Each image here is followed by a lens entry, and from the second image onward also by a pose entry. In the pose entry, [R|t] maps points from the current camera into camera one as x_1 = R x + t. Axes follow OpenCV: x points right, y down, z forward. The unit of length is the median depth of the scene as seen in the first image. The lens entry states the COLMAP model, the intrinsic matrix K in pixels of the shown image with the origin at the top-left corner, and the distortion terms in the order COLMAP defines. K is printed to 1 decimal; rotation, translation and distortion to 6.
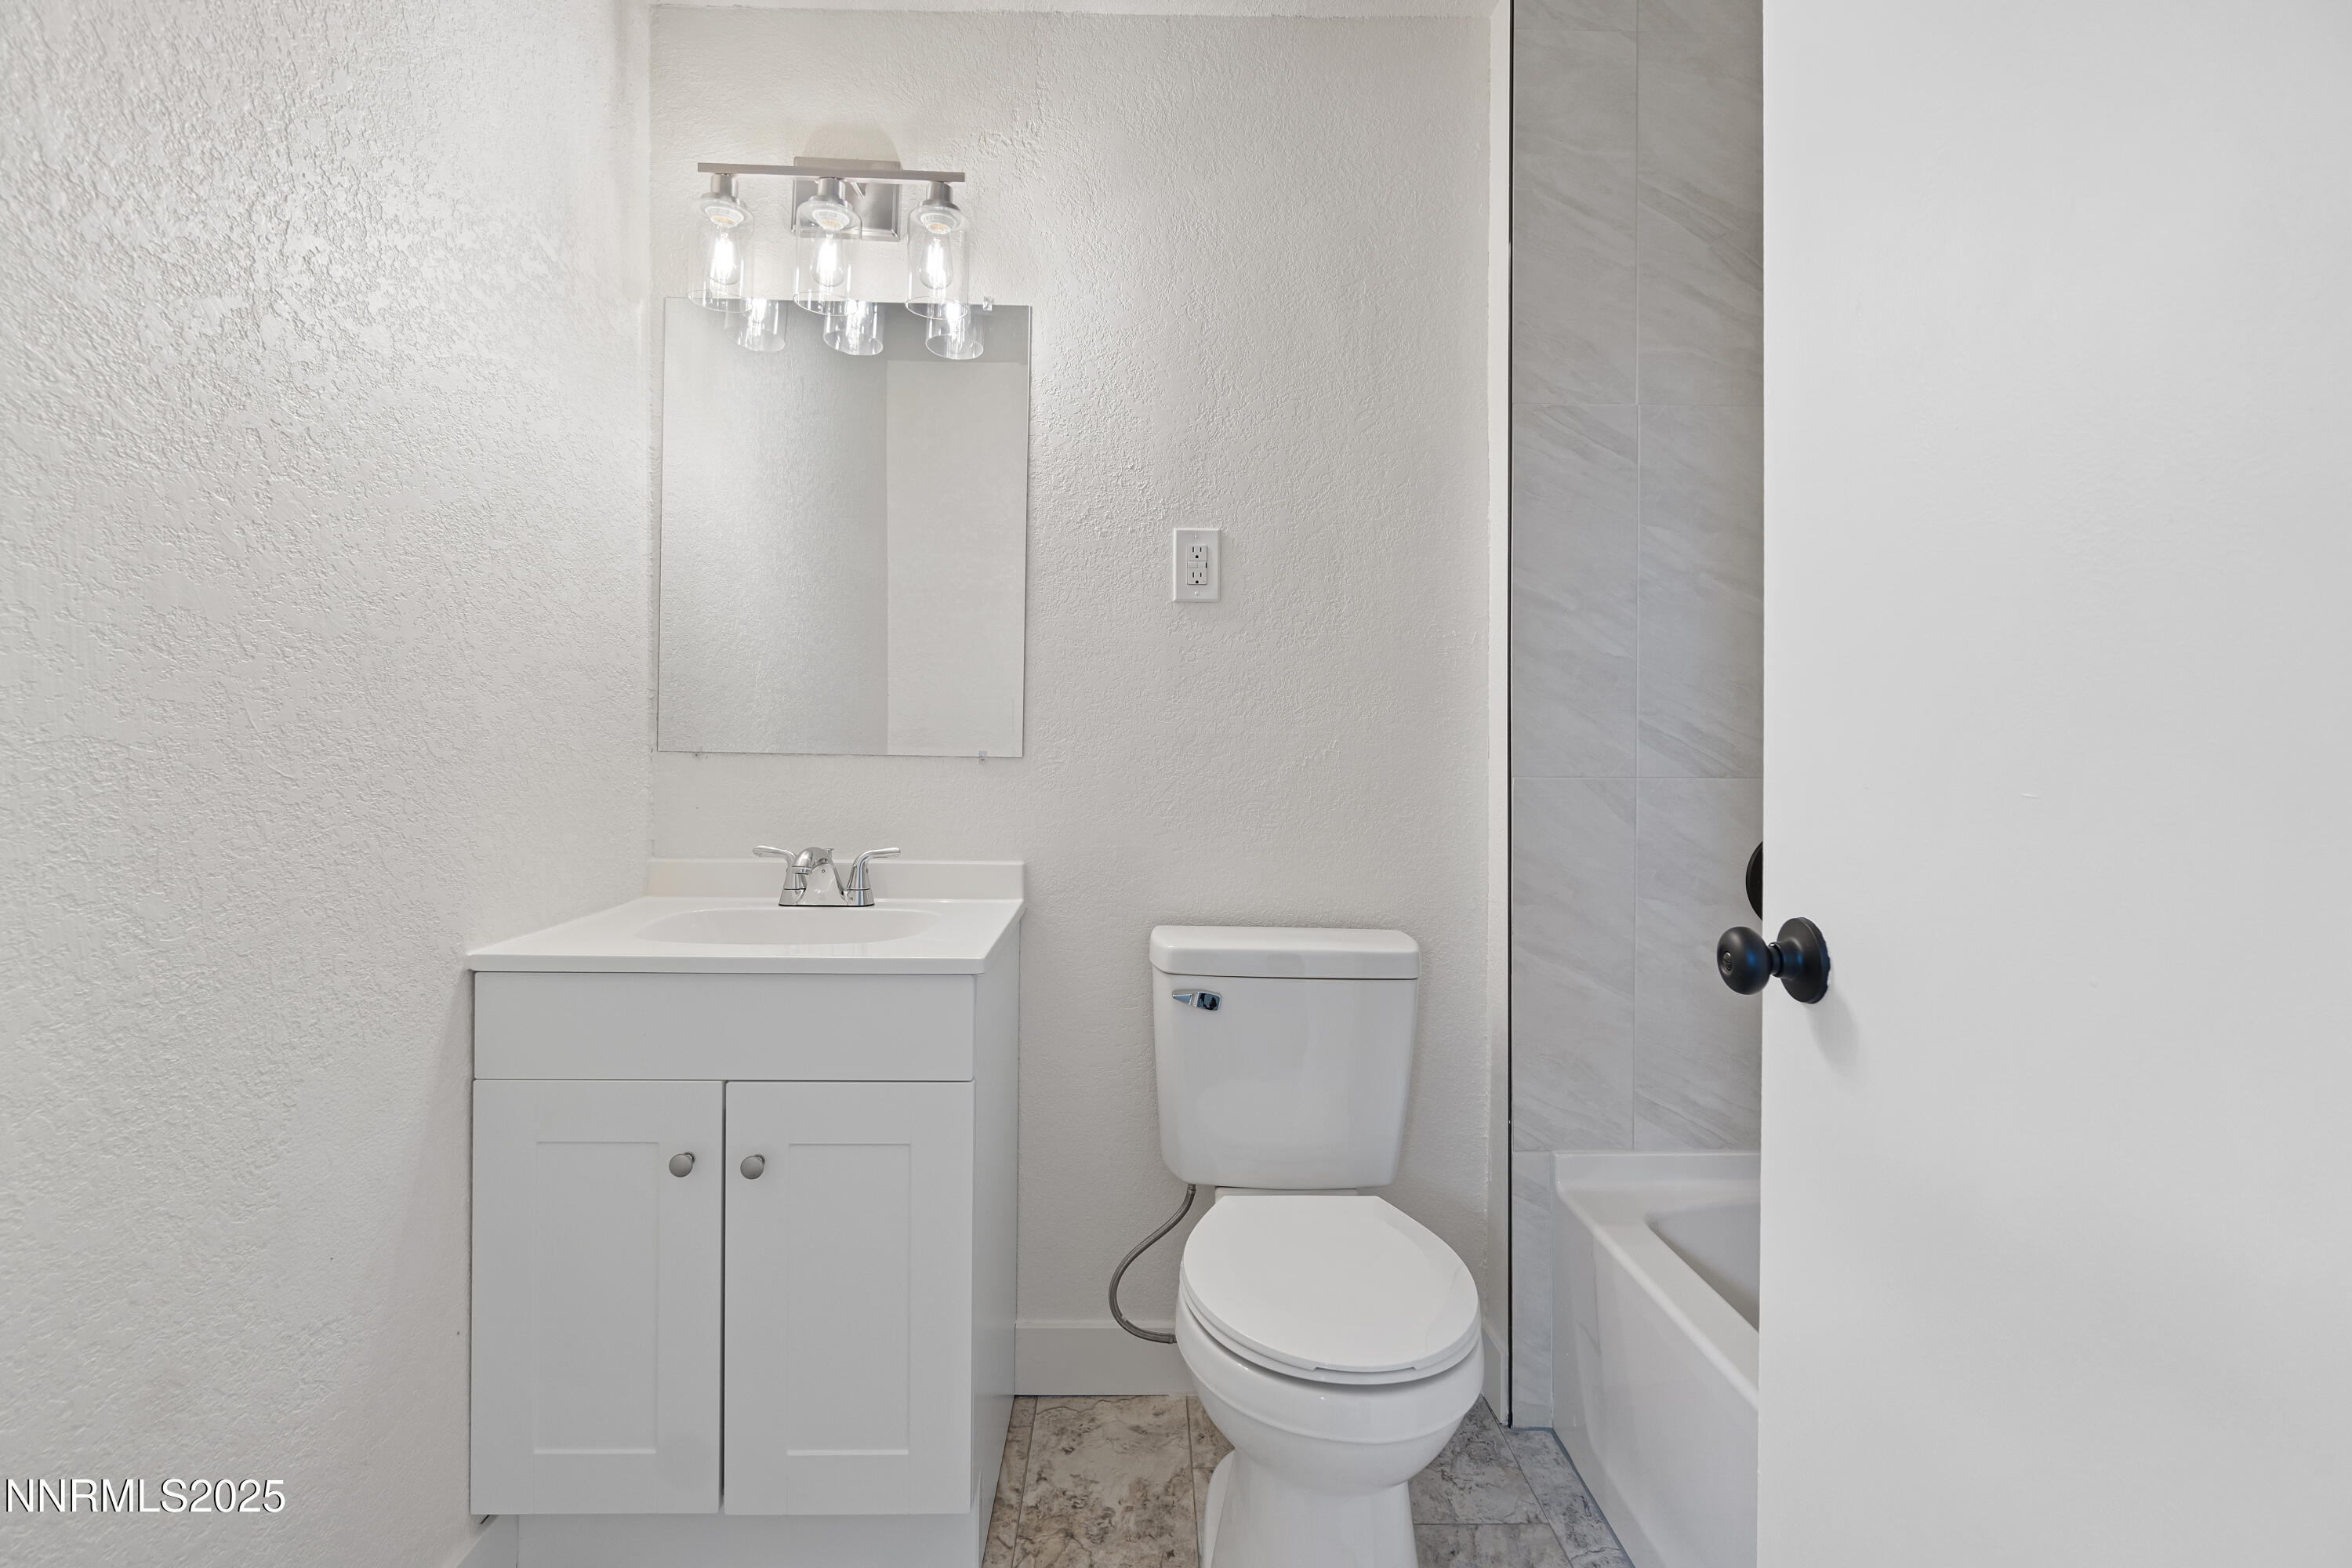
lens RADIAL K [[996.3, 0, 1169.2], [0, 996.3, 762.8], [0, 0, 1]] dist [-0.004996, 0.002140]
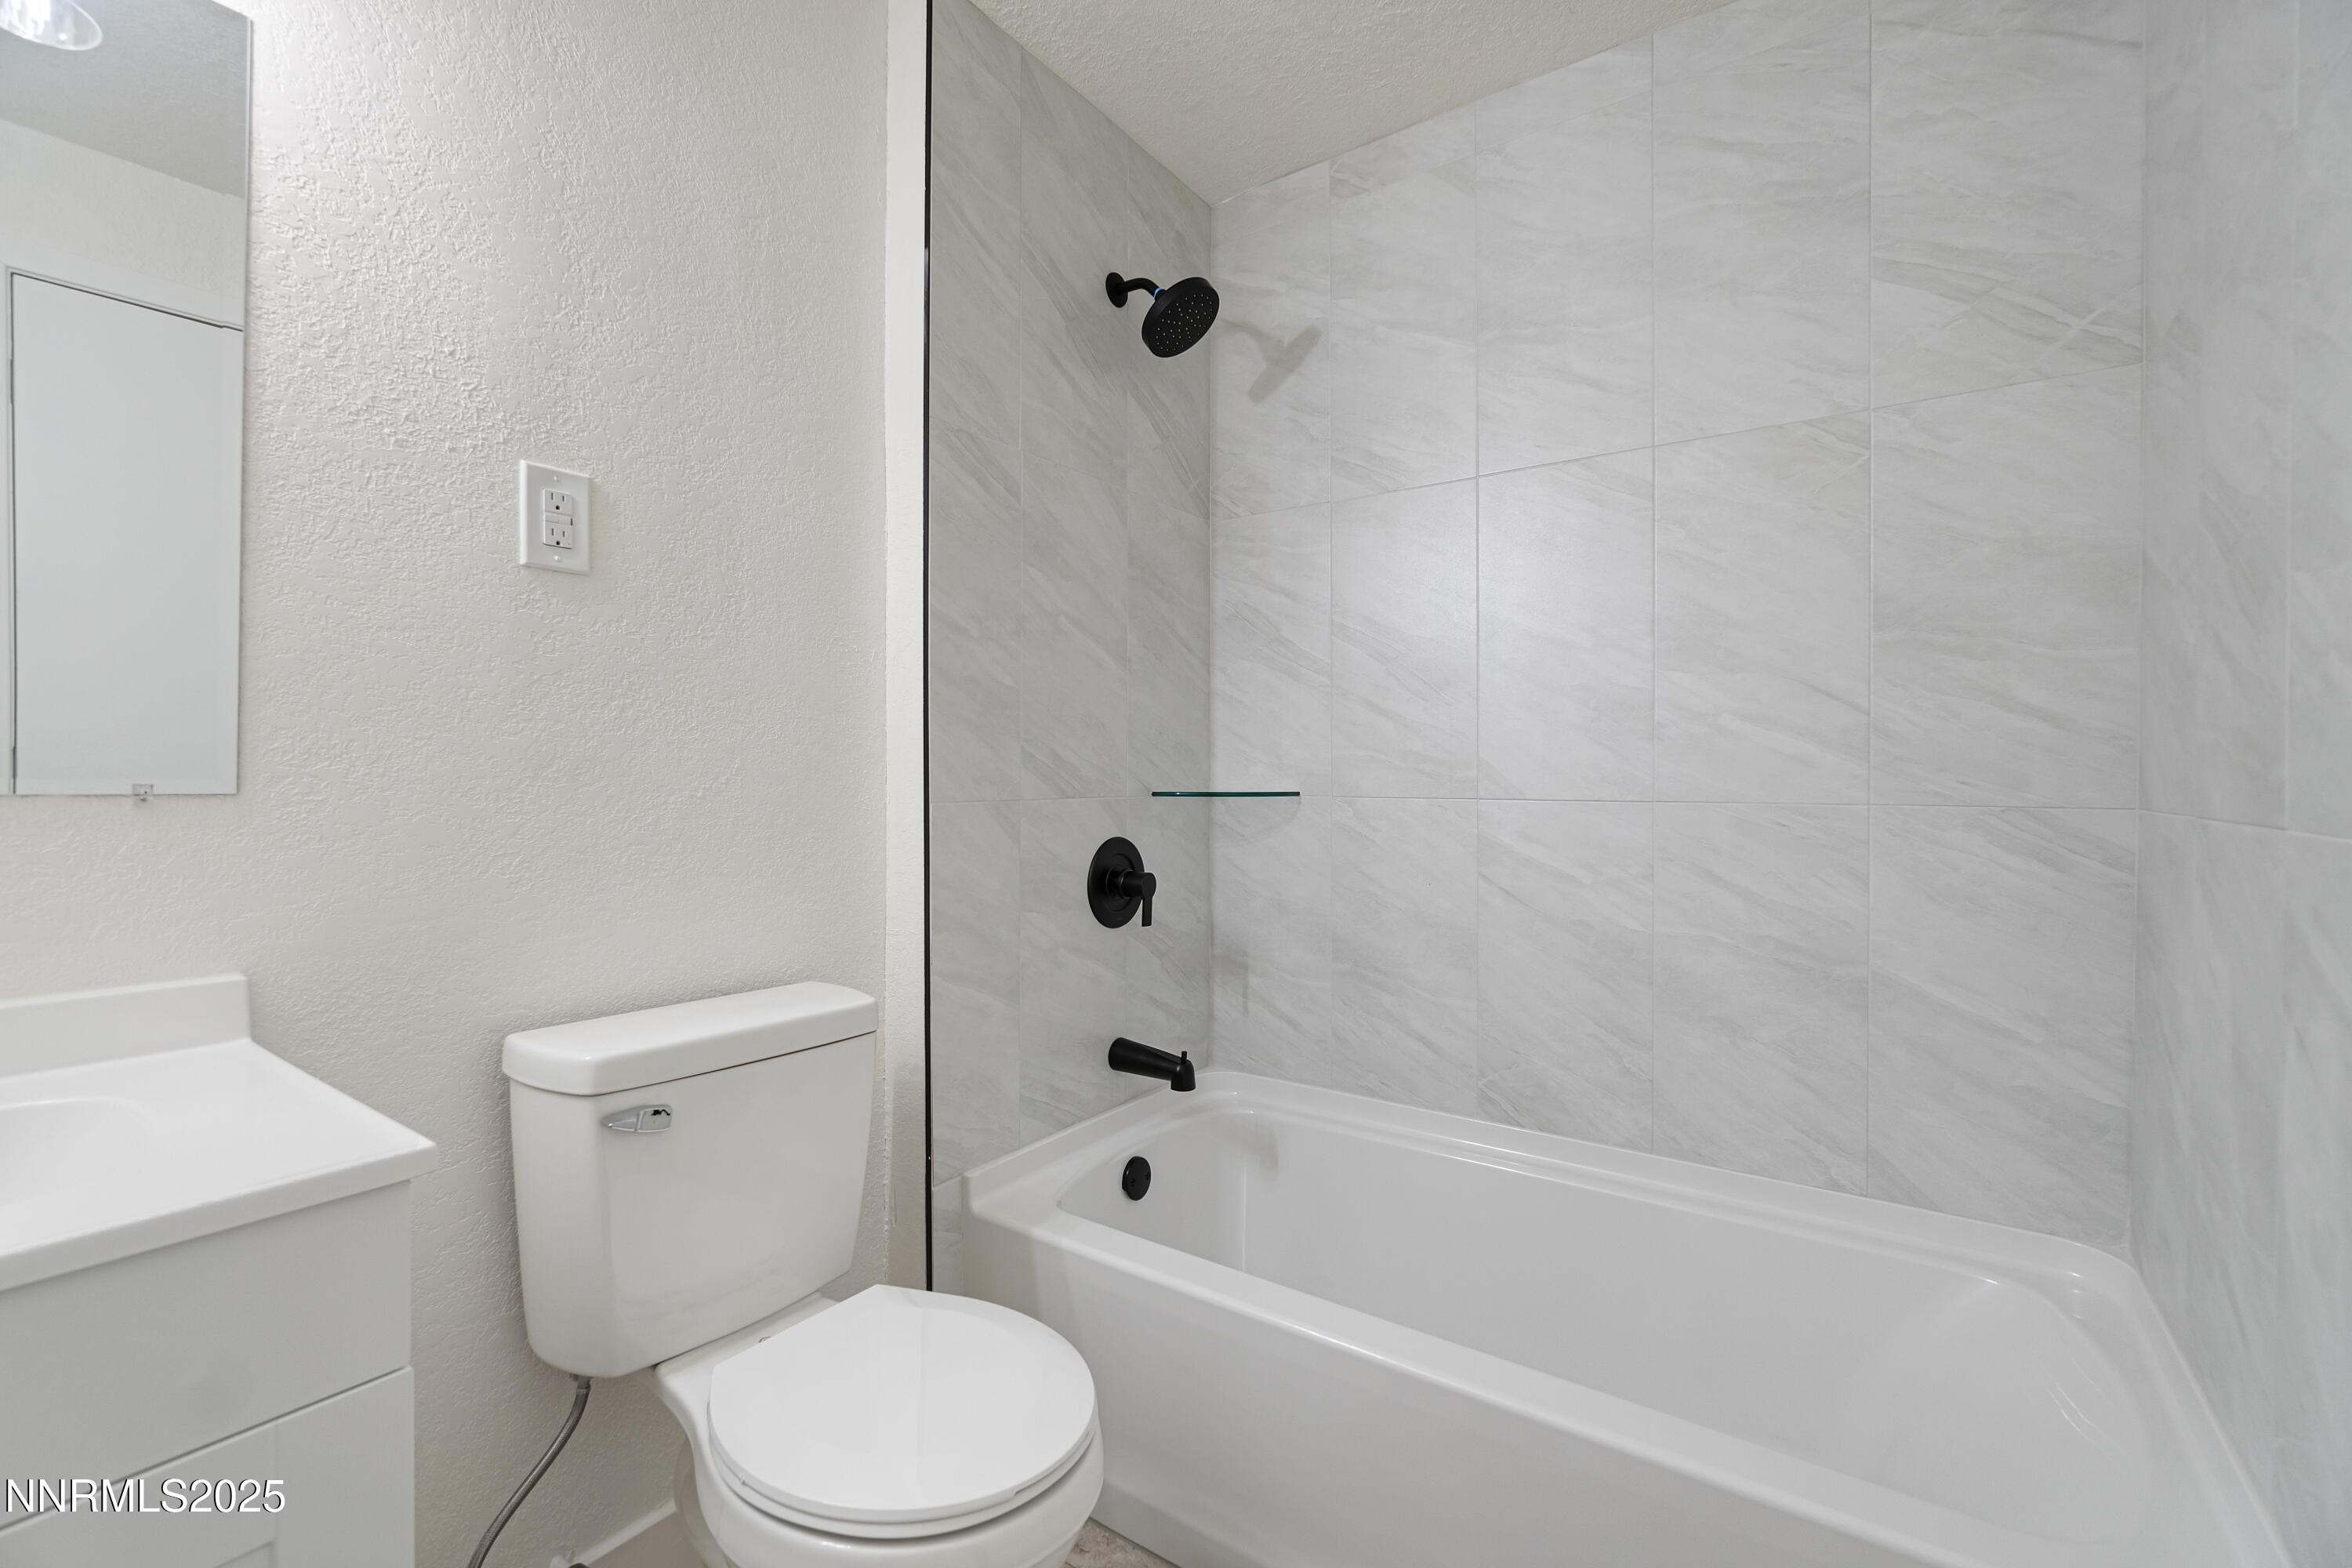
lens RADIAL K [[996.3, 0, 1175.4], [0, 996.3, 791.8], [0, 0, 1]] dist [-0.004996, 0.002140]
pose [[0.609119, -0.020322, 0.792818, -0.275377], [0.017007, 0.999776, 0.012560, -0.004434], [-0.792896, 0.005833, 0.609329, 0.216667]]
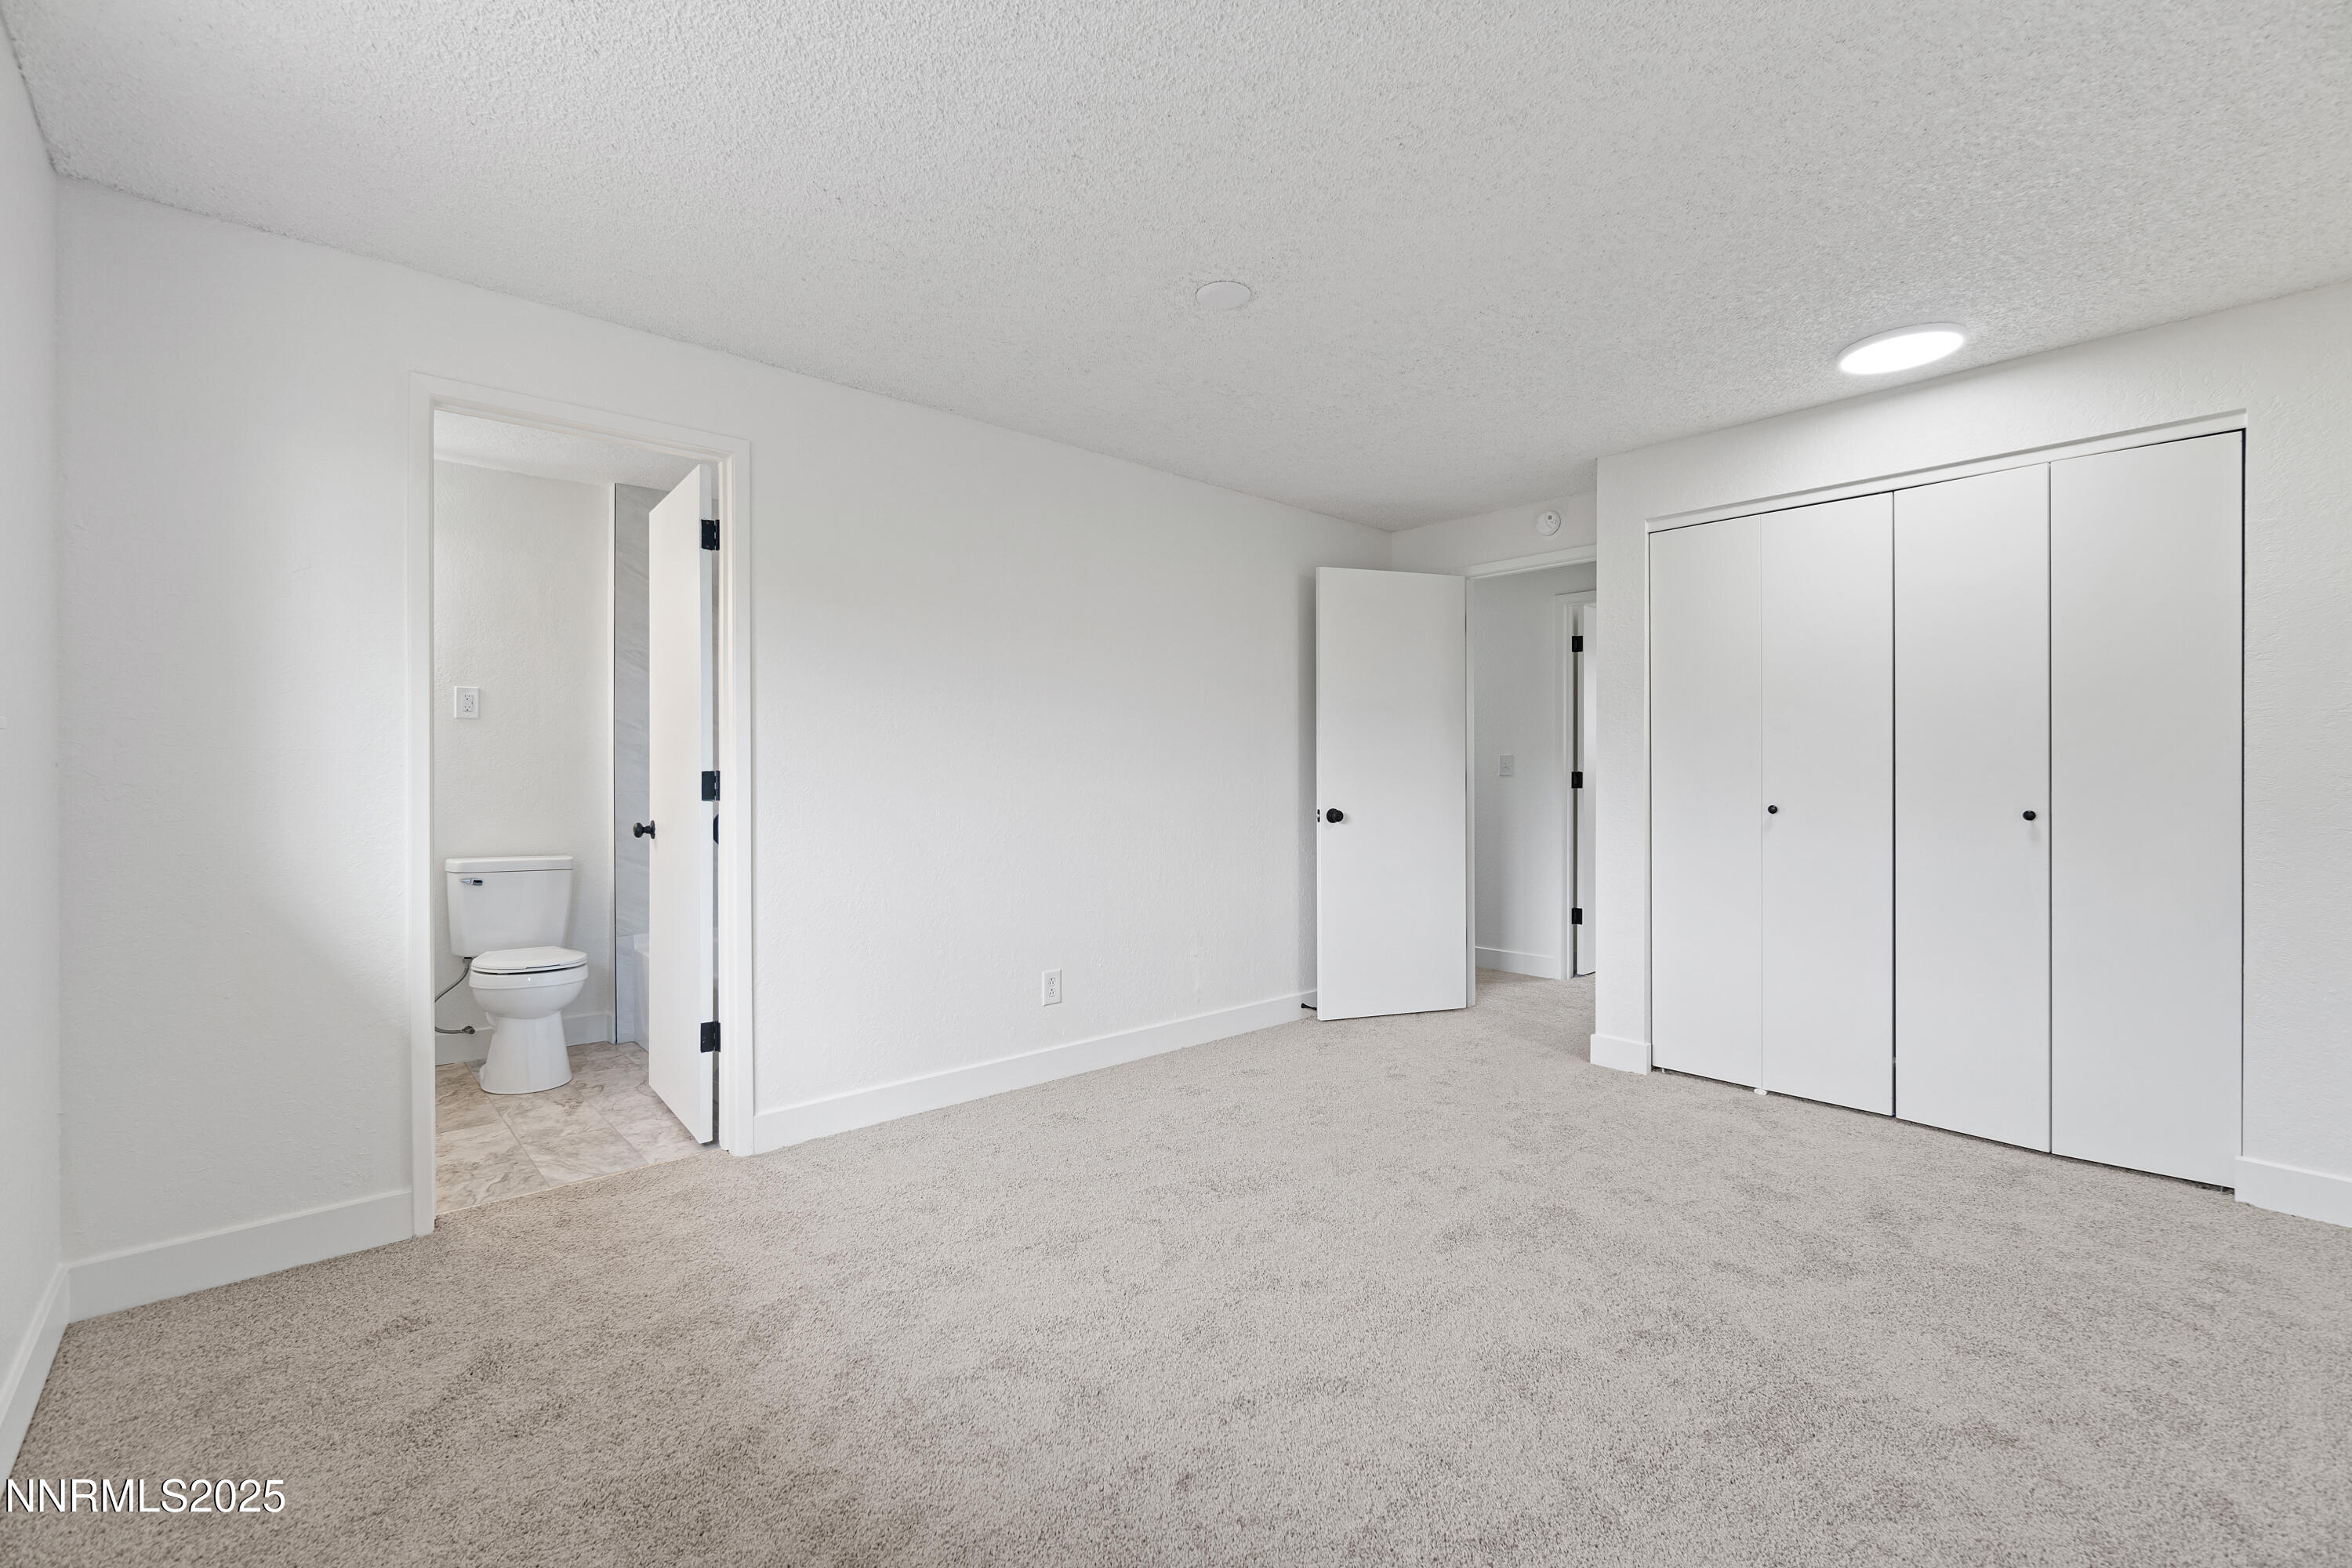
lens RADIAL K [[996.3, 0, 1160.0], [0, 996.3, 792.7], [0, 0, 1]] dist [-0.004996, 0.002140]
pose [[0.757591, -0.001168, 0.652728, -0.265398], [0.003049, 0.999994, -0.001750, 0.020822], [-0.652722, 0.003316, 0.757590, -1.834749]]
